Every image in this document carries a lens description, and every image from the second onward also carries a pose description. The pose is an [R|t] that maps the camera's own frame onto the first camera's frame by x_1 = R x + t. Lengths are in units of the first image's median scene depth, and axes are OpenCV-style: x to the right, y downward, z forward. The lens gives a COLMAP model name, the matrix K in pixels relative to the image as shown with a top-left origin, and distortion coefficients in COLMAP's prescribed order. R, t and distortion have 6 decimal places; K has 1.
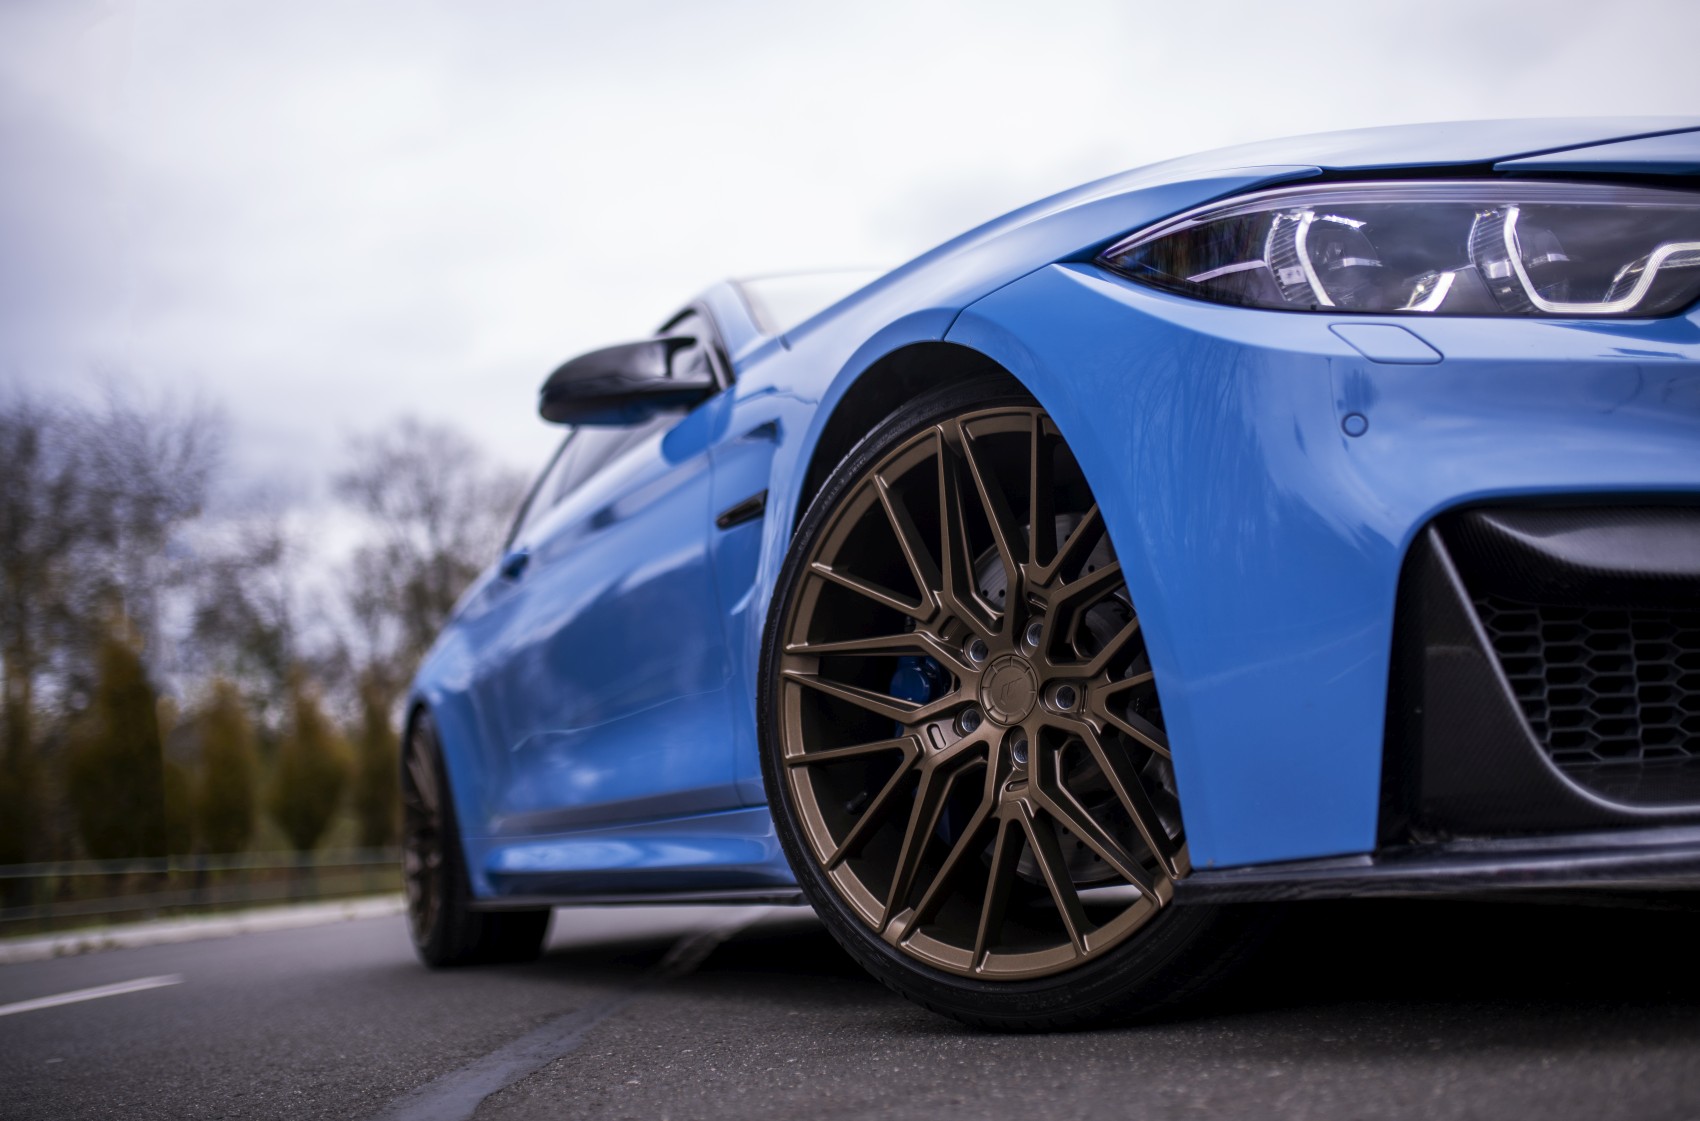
lens RADIAL K [[1595.9, 0, 868.5], [0, 1595.9, 536.9], [0, 0, 1]] dist [-0.060201, 0.076071]
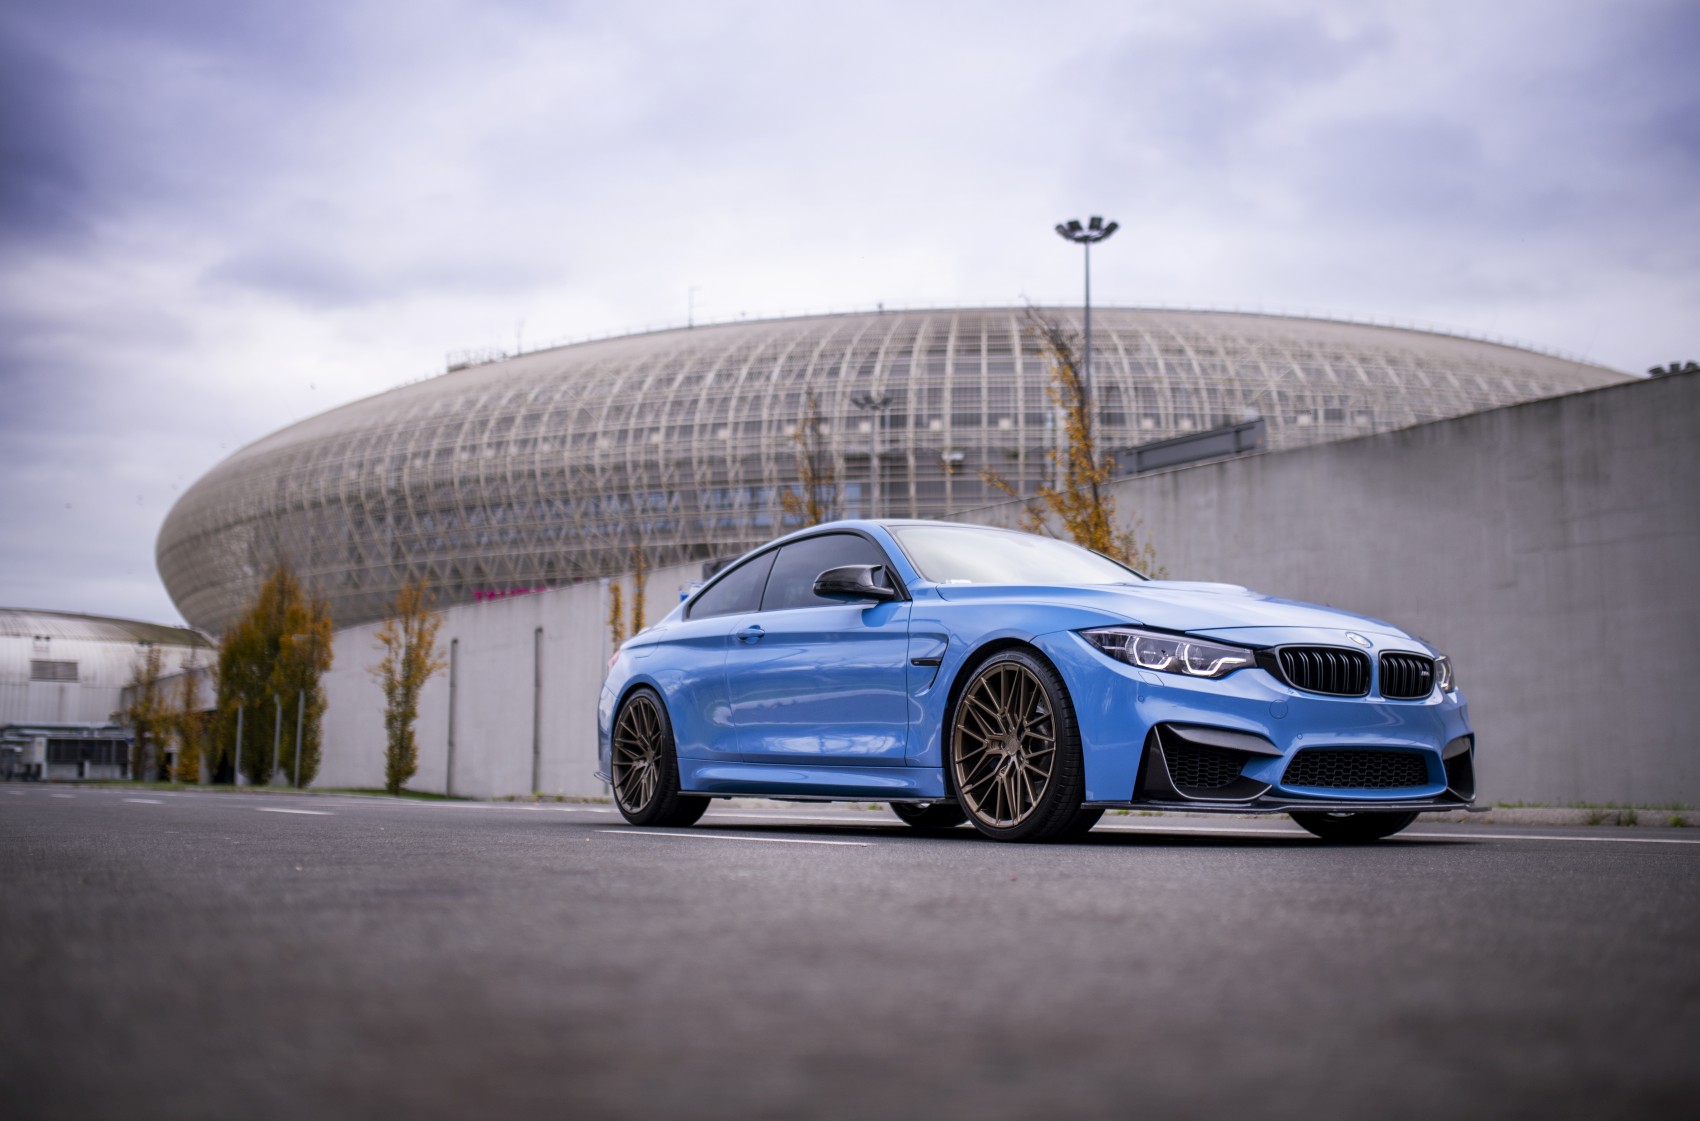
lens RADIAL K [[1653.7, 0, 843.9], [0, 1653.7, 551.8], [0, 0, 1]] dist [-0.076242, 0.106923]
pose [[0.982612, 0.132976, 0.129578, -0.988952], [-0.137871, 0.990010, 0.029524, -0.438041], [-0.124357, -0.046875, 0.991130, -2.928383]]
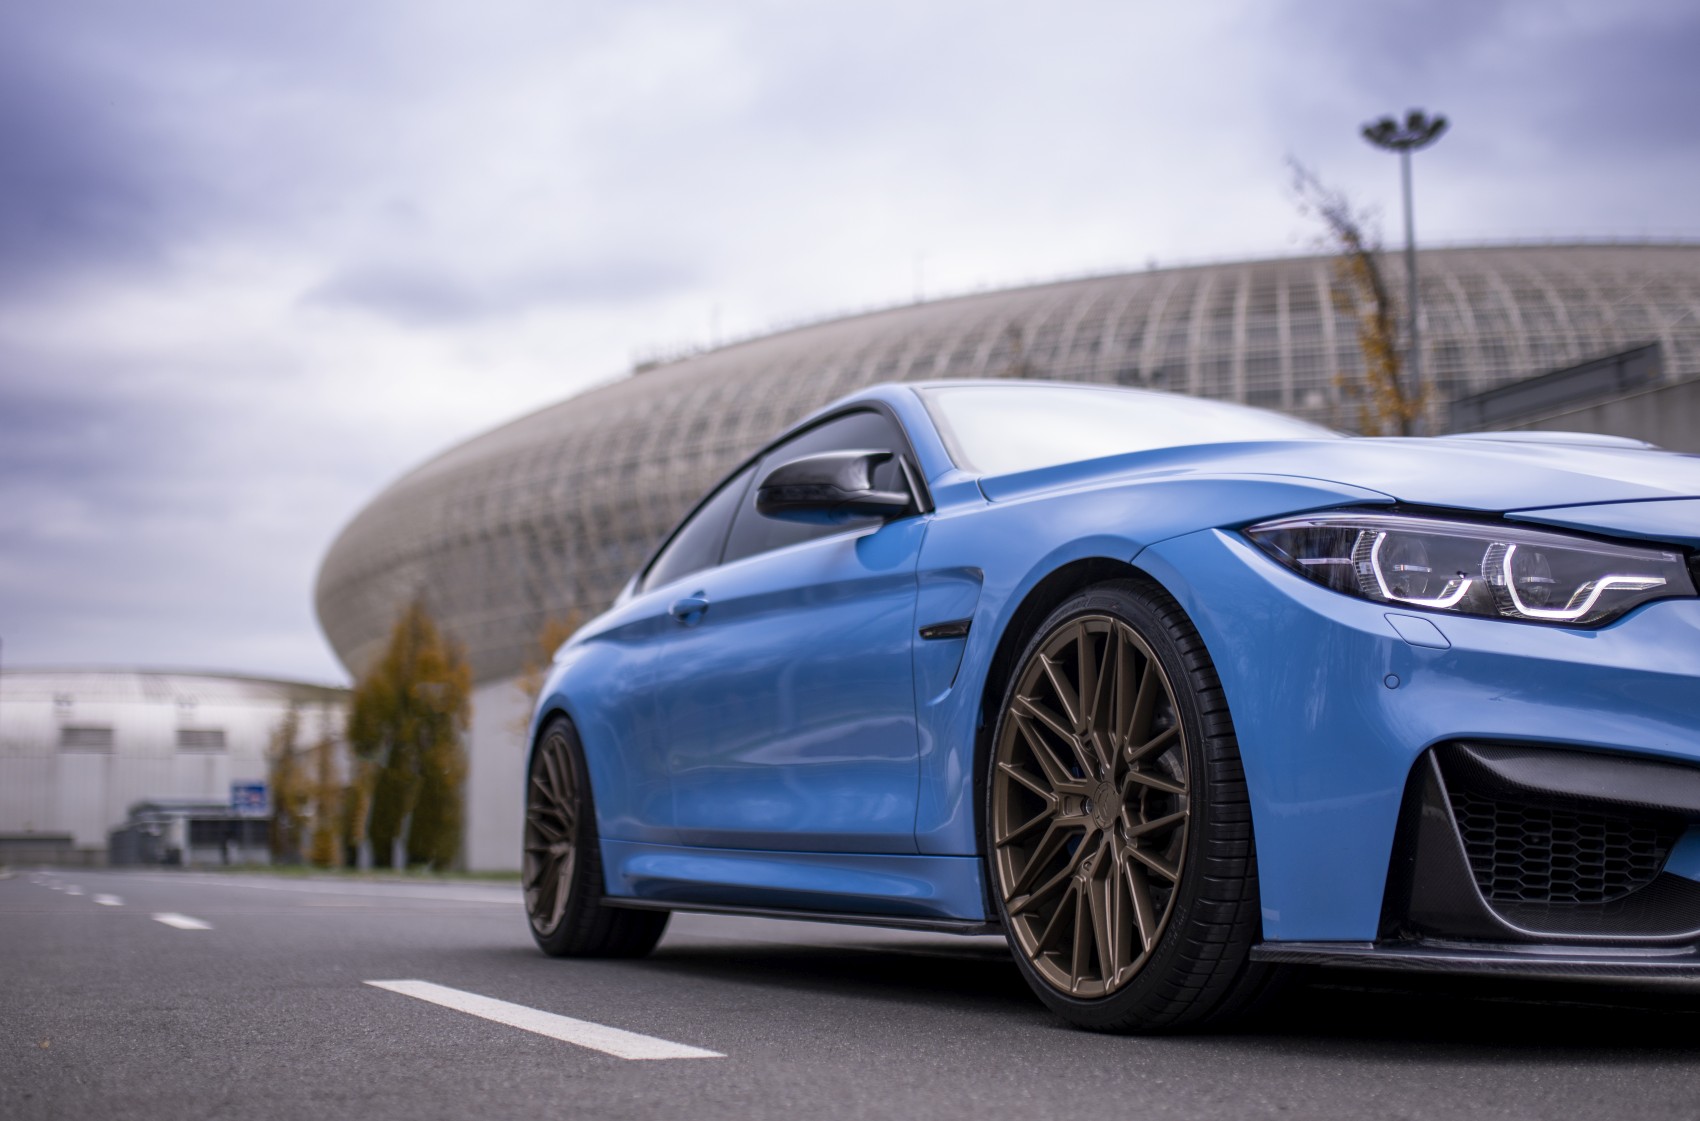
lens RADIAL K [[1879.2, 0, 850.0], [0, 1879.2, 560.5], [0, 0, 1]] dist [-0.071920, 0.041097]
pose [[0.994560, 0.099059, -0.032226, -0.184443], [-0.098057, 0.994688, 0.031320, -0.186057], [0.035157, -0.027990, 0.998990, -0.869095]]
